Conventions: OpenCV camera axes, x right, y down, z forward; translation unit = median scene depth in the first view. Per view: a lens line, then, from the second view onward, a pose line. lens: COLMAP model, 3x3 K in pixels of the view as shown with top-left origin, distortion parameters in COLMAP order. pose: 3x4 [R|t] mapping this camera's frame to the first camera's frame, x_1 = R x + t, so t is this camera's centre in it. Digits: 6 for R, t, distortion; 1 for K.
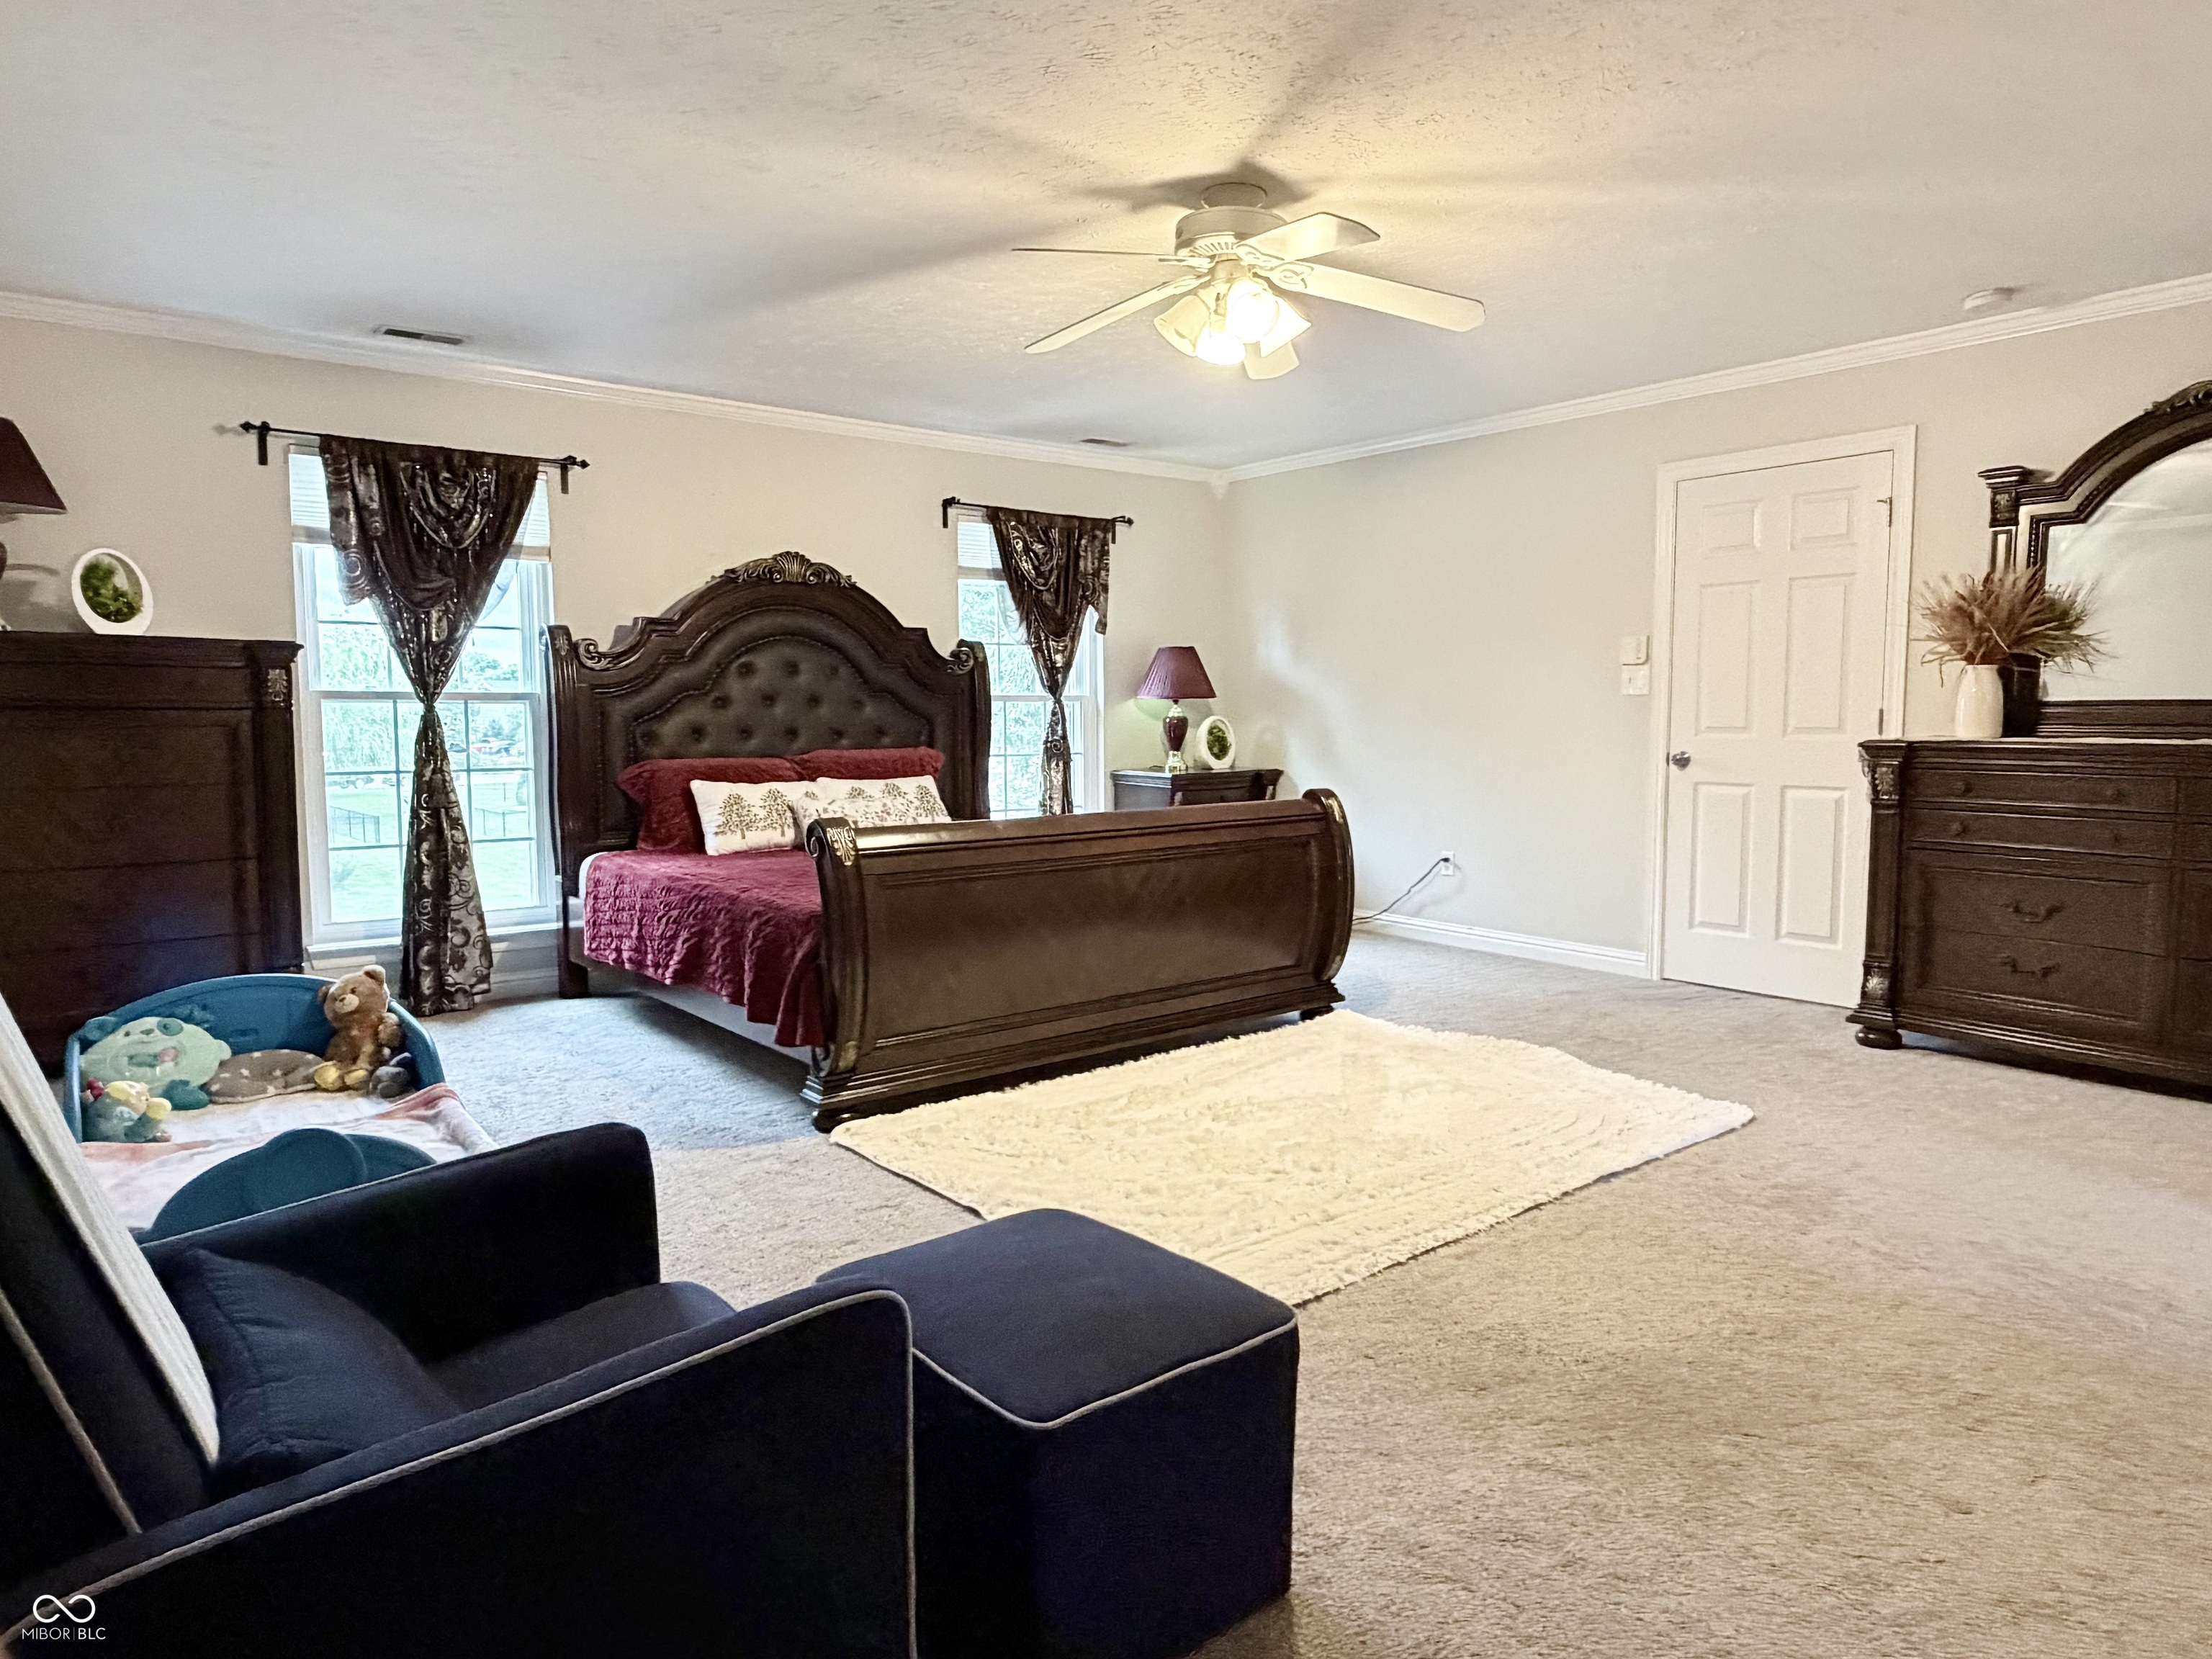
lens RADIAL K [[1352.4, 0, 1099.3], [0, 1352.4, 821.3], [0, 0, 1]] dist [0.001534, 0.000901]
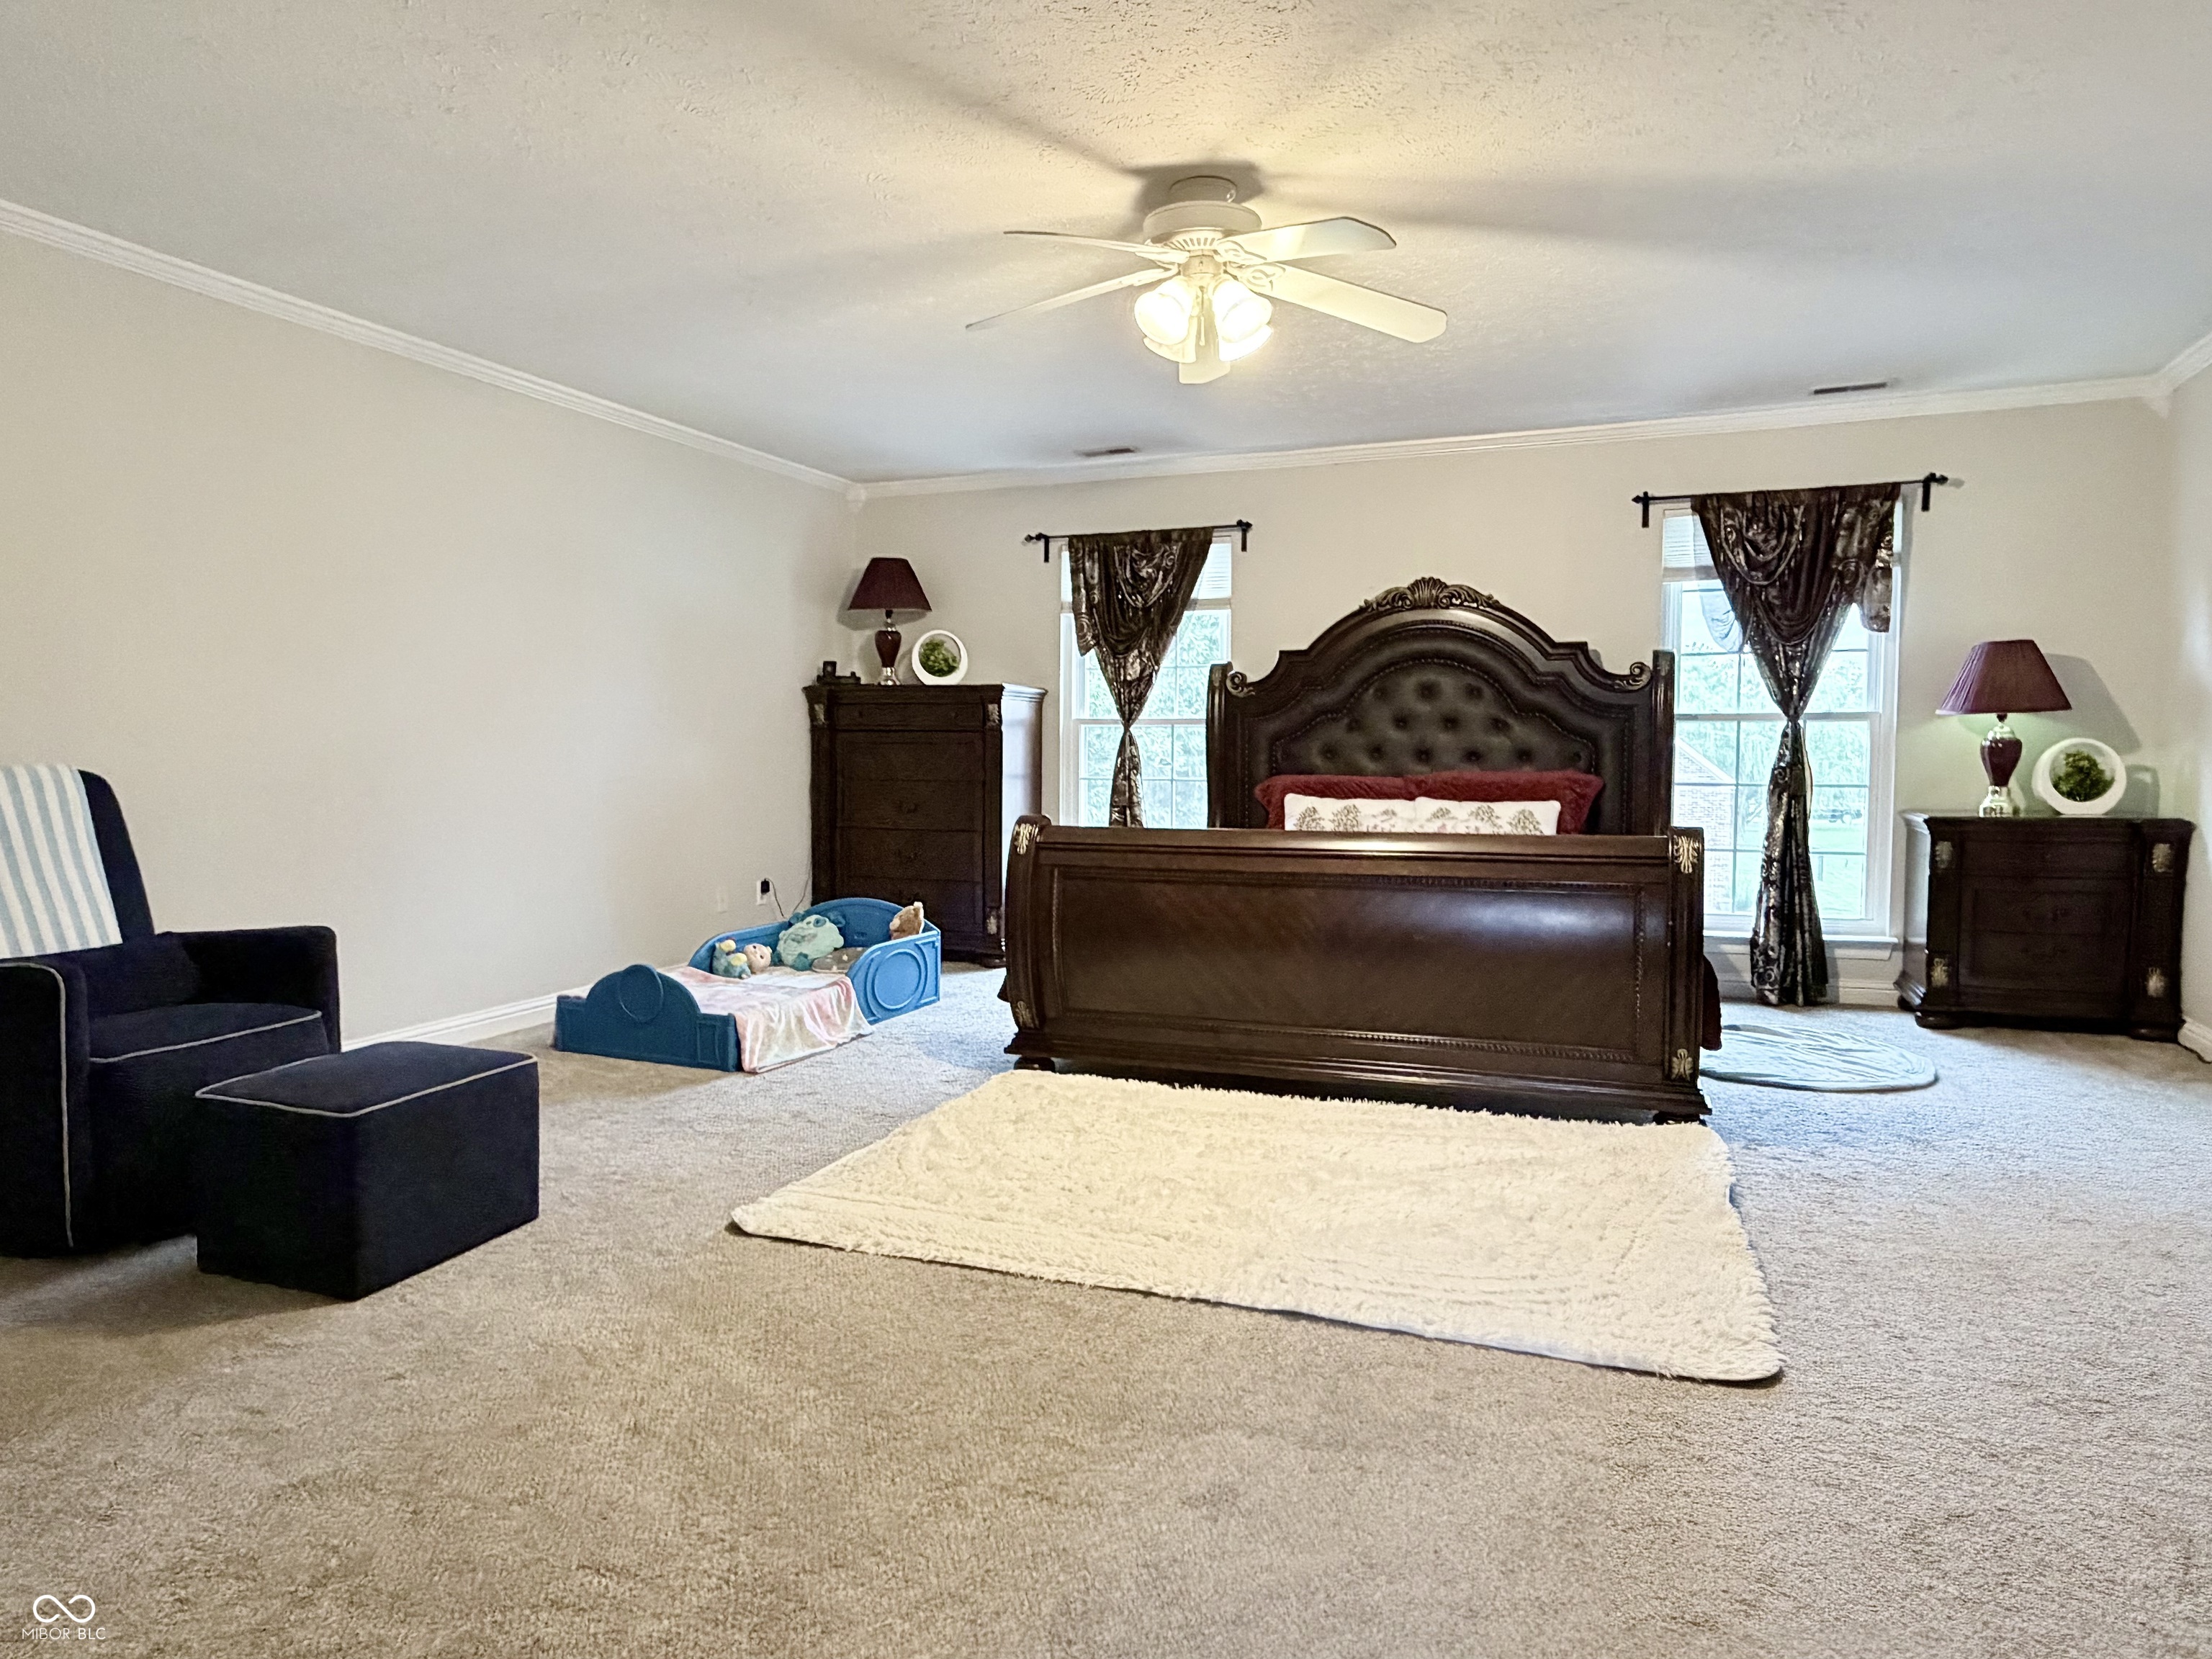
lens RADIAL K [[1358.6, 0, 1106.4], [0, 1358.6, 837.9], [0, 0, 1]] dist [0.001699, 0.002805]
pose [[0.502741, 0.066455, -0.861879, 0.614304], [-0.068387, 0.996973, 0.036981, -0.025080], [0.861727, 0.040350, 0.505764, 0.300273]]
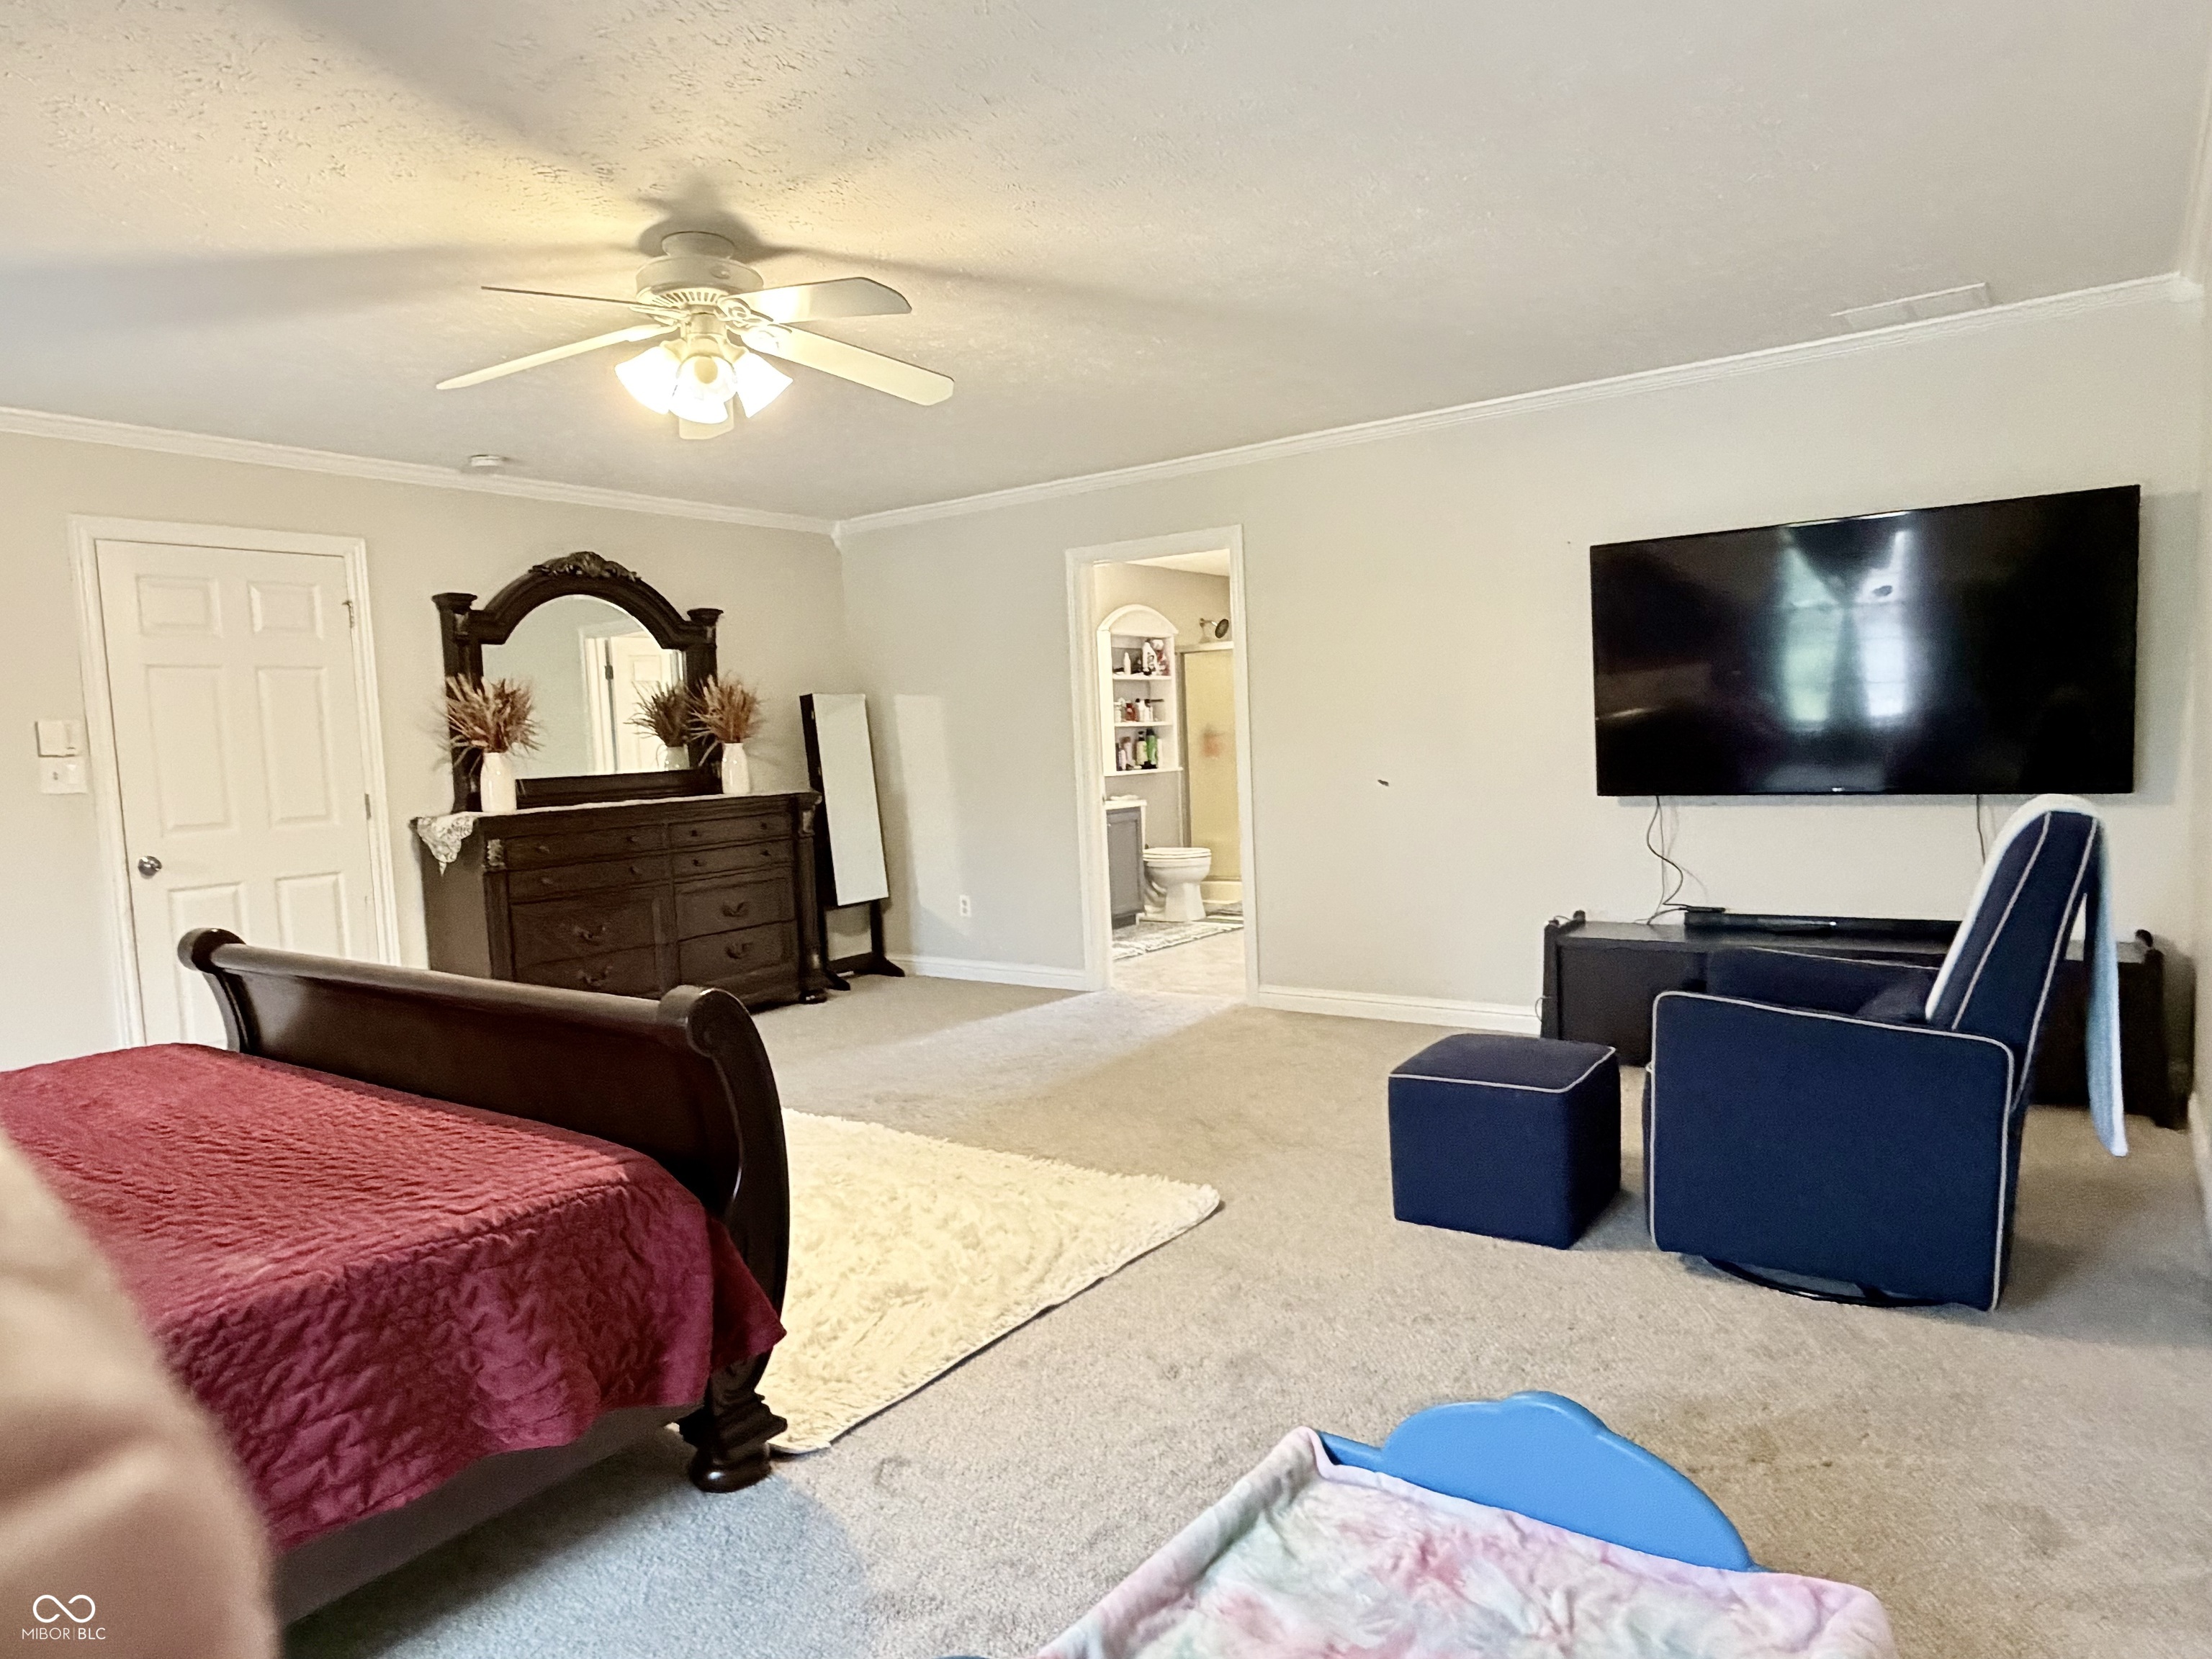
lens RADIAL K [[1358.6, 0, 1106.4], [0, 1358.6, 837.9], [0, 0, 1]] dist [0.001699, 0.002805]
pose [[-0.266324, -0.059248, 0.962061, -0.585474], [0.122884, 0.987878, 0.094855, -0.073916], [-0.956018, 0.143484, -0.255815, 0.669141]]
